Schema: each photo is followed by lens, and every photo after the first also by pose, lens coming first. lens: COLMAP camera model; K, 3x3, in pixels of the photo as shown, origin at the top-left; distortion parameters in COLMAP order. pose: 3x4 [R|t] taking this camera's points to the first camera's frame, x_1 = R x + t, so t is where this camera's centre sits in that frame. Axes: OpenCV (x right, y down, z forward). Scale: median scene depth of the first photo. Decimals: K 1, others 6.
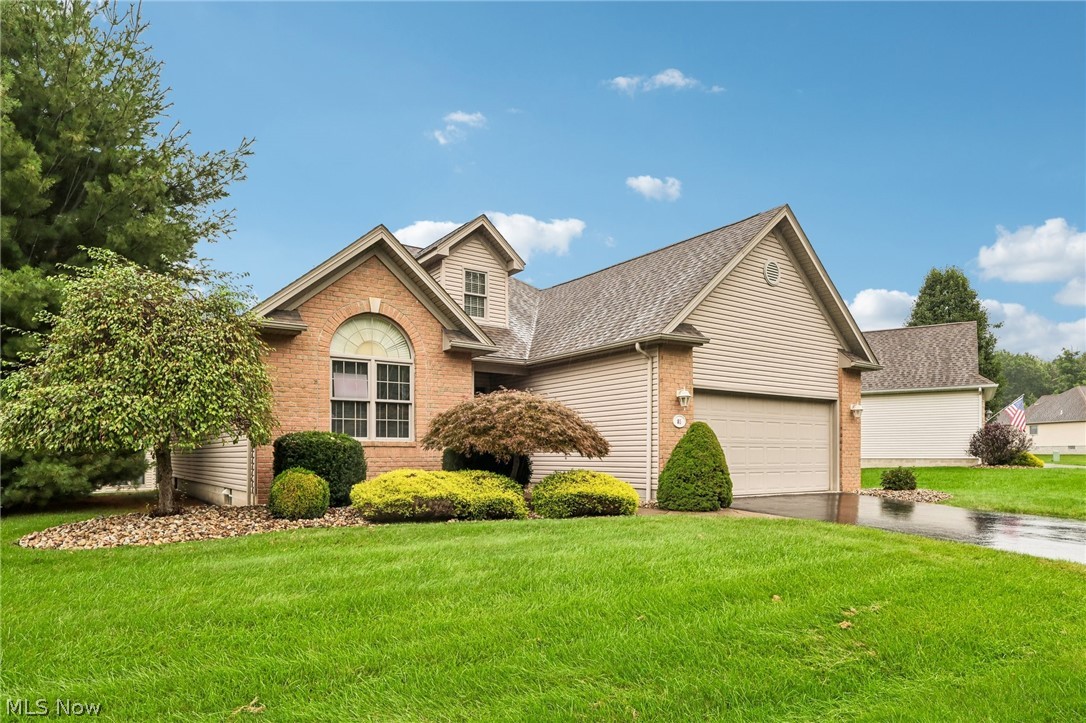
lens RADIAL K [[649.9, 0, 541.7], [0, 649.9, 380.3], [0, 0, 1]] dist [-0.001498, -0.000689]
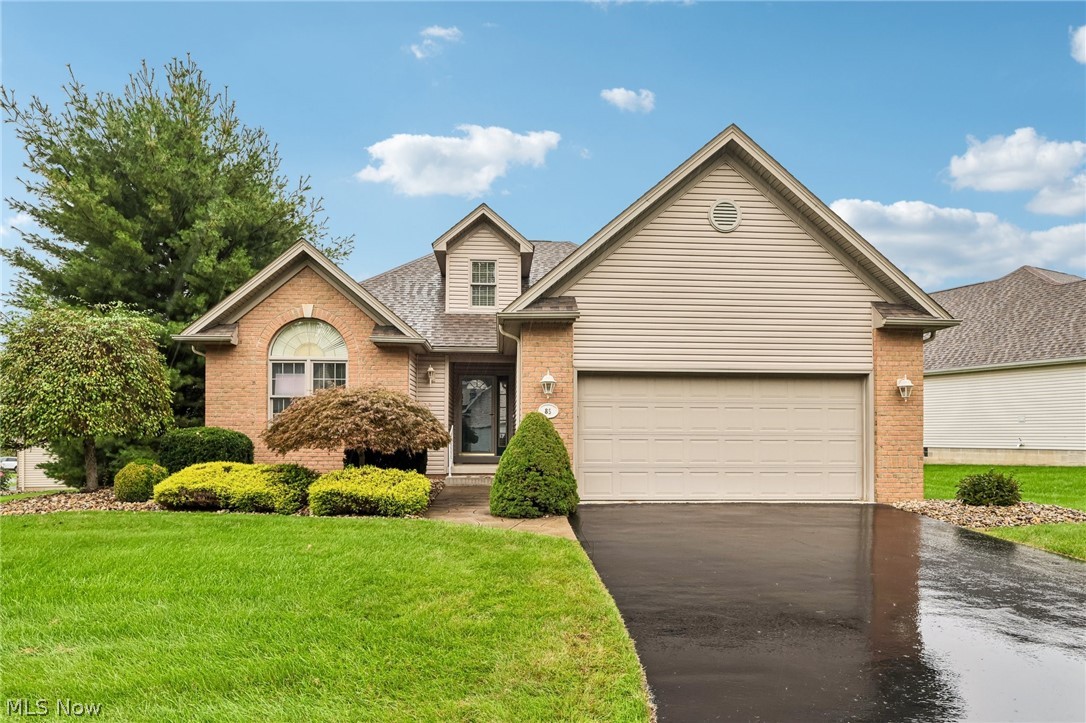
lens RADIAL K [[642.5, 0, 543.0], [0, 642.5, 361.5], [0, 0, 1]] dist [-0.000358, -0.000733]
pose [[0.855724, -0.055111, -0.514489, 0.622622], [0.055246, 0.998359, -0.015055, 0.009483], [0.514474, -0.015541, 0.857365, 0.255104]]
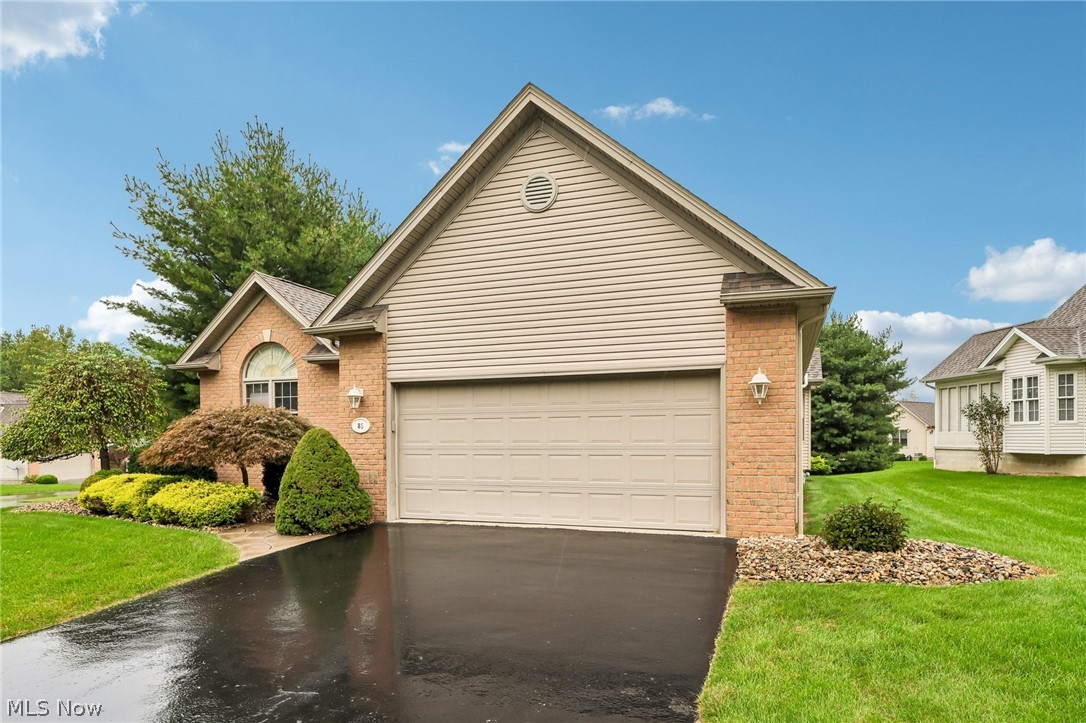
lens RADIAL K [[649.9, 0, 541.7], [0, 649.9, 380.3], [0, 0, 1]] dist [-0.001498, -0.000689]
pose [[0.573141, -0.076063, -0.815919, 0.991237], [0.100432, 0.994697, -0.022181, 0.045162], [0.813279, -0.069232, 0.577740, 0.681605]]
